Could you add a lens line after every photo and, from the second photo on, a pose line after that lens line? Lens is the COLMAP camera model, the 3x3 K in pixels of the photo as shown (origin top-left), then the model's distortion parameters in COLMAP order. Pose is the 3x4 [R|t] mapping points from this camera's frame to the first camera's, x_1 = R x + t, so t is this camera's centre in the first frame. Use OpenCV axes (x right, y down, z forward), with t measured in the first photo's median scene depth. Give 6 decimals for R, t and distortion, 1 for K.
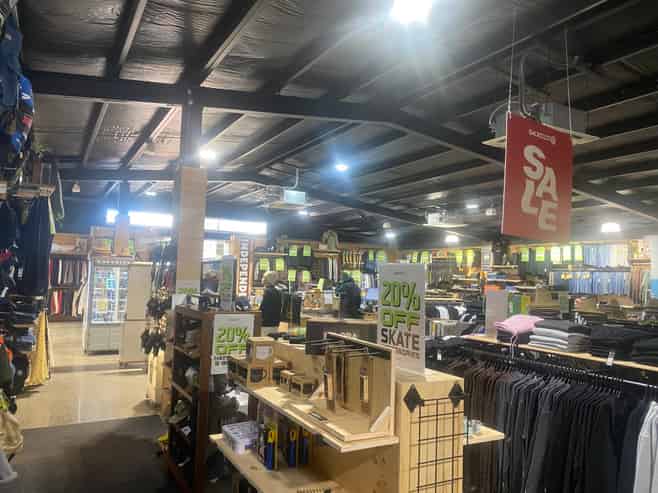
lens RADIAL K [[497.3, 0, 329.0], [0, 497.3, 246.5], [0, 0, 1]] dist [-0.001501, -0.000961]
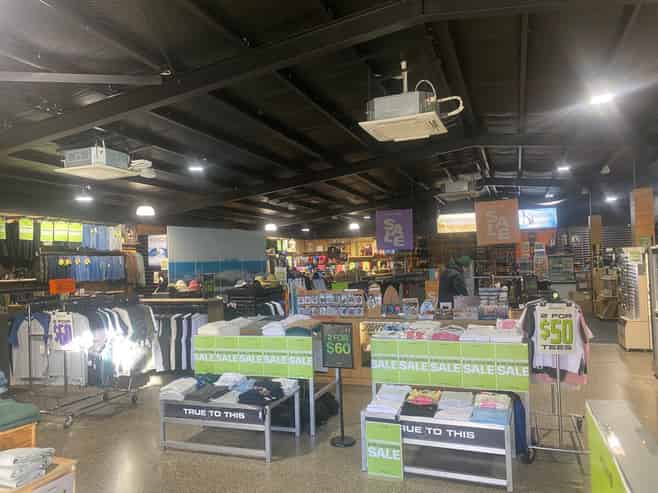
lens RADIAL K [[497.3, 0, 329.0], [0, 497.3, 246.5], [0, 0, 1]] dist [-0.001501, -0.000961]
pose [[-0.635476, 0.020705, 0.771843, -0.333192], [-0.032024, 0.998073, -0.053140, 0.056863], [-0.771456, -0.058486, -0.633589, 1.043552]]
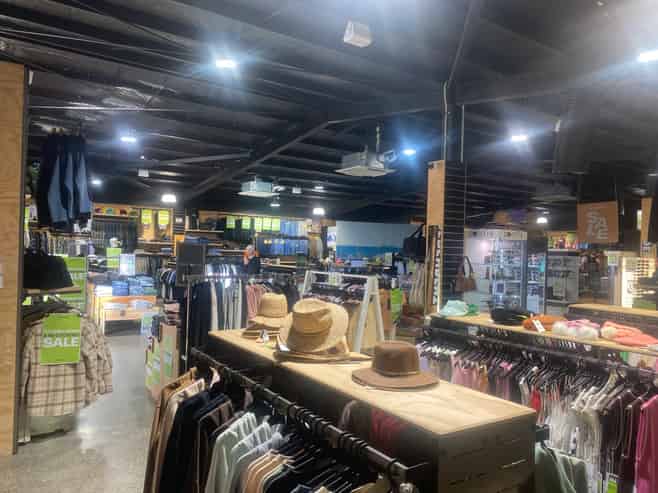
lens RADIAL K [[497.3, 0, 329.0], [0, 497.3, 246.5], [0, 0, 1]] dist [-0.001501, -0.000961]
pose [[-0.089433, -0.019581, 0.995800, -0.734213], [-0.088778, 0.995984, 0.011612, 0.037692], [-0.992028, -0.087366, -0.090813, 0.853250]]
